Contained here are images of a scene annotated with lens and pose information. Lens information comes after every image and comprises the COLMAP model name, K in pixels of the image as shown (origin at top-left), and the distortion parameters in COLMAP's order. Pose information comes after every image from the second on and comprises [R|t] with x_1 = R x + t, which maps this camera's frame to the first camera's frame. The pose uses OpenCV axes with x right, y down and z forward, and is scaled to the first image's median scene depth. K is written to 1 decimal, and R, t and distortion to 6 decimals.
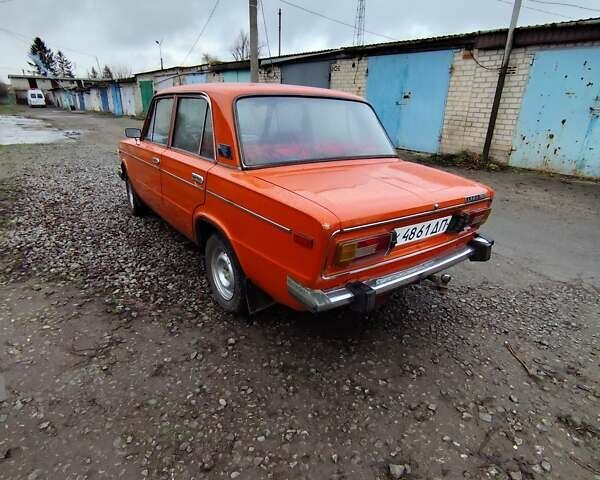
lens RADIAL K [[365.3, 0, 302.8], [0, 365.3, 241.7], [0, 0, 1]] dist [-0.027409, 0.017356]
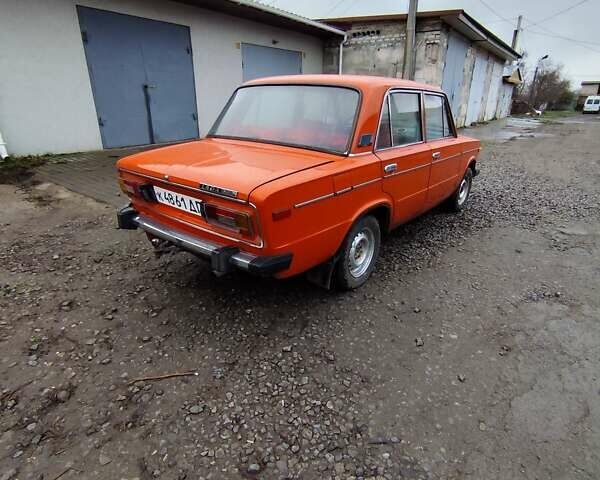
lens RADIAL K [[365.3, 0, 302.0], [0, 365.3, 241.2], [0, 0, 1]] dist [-0.027409, 0.017356]
pose [[0.249919, 0.331552, -0.909733, 0.392882], [-0.348122, 0.907490, 0.235100, -0.082743], [0.903522, 0.257942, 0.342220, 0.266502]]
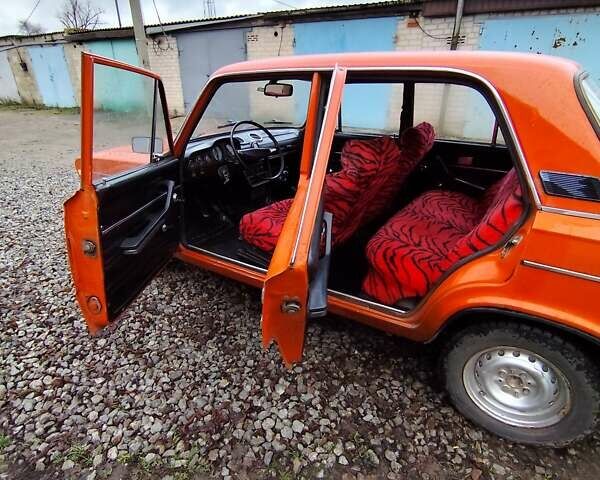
lens RADIAL K [[365.3, 0, 303.1], [0, 365.3, 241.9], [0, 0, 1]] dist [-0.027409, 0.017356]
pose [[0.933111, -0.169878, 0.316932, -0.219584], [0.149934, 0.984906, 0.086484, -0.078826], [-0.326840, -0.033181, 0.944497, 0.185608]]
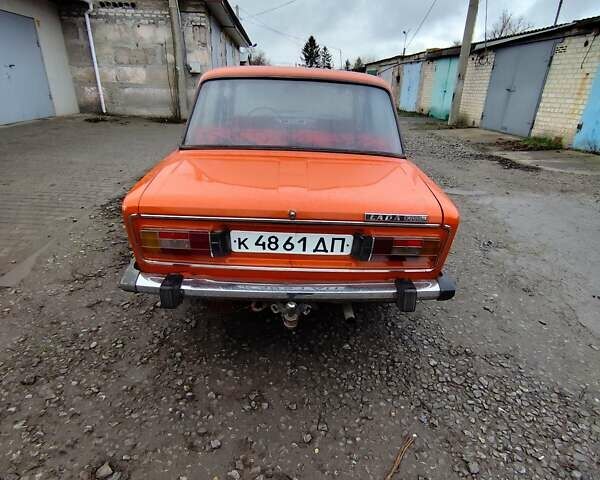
lens RADIAL K [[365.3, 0, 301.9], [0, 365.3, 242.1], [0, 0, 1]] dist [-0.027409, 0.017356]
pose [[0.815100, 0.227953, -0.532588, 0.208078], [-0.215450, 0.972669, 0.086577, -0.028772], [0.537767, 0.044177, 0.841935, 0.089947]]
